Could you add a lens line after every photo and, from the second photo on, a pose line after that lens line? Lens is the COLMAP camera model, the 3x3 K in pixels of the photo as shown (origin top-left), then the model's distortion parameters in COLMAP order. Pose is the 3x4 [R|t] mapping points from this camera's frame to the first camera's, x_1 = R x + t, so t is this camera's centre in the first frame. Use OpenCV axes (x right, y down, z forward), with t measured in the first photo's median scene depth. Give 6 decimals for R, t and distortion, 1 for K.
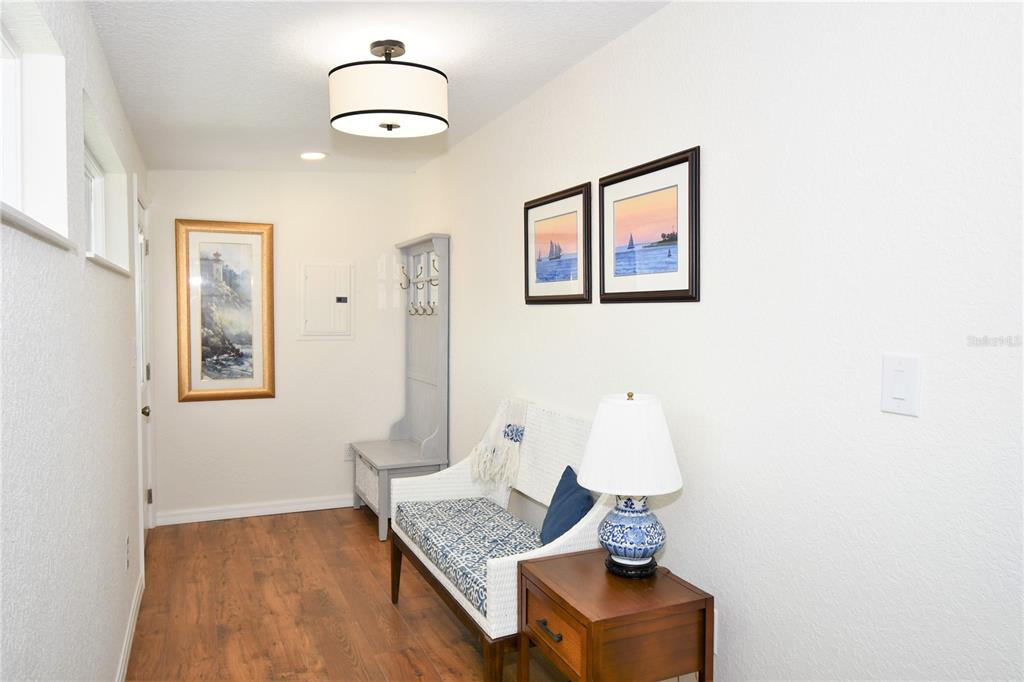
lens RADIAL K [[717.0, 0, 511.2], [0, 717.0, 335.9], [0, 0, 1]] dist [0.001385, -0.000124]
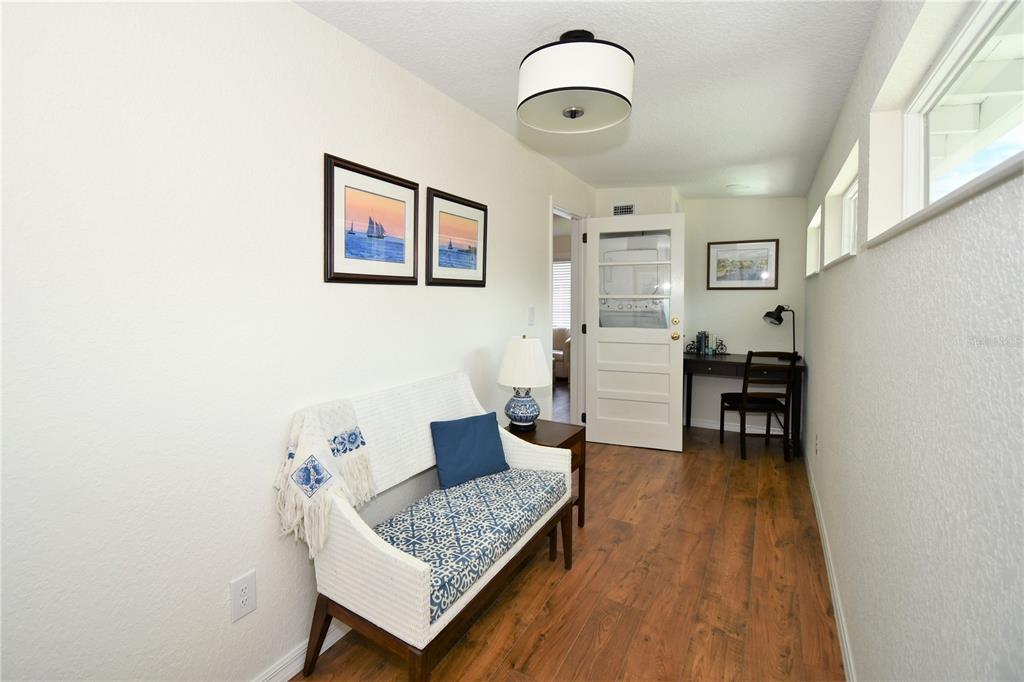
lens RADIAL K [[461.1, 0, 490.1], [0, 461.1, 299.6], [0, 0, 1]] dist [0.000117, 0.000005]
pose [[-0.574648, -0.022232, 0.818099, -0.609385], [0.013881, 0.999222, 0.036905, -0.049660], [-0.818283, 0.032563, -0.573892, 1.389140]]
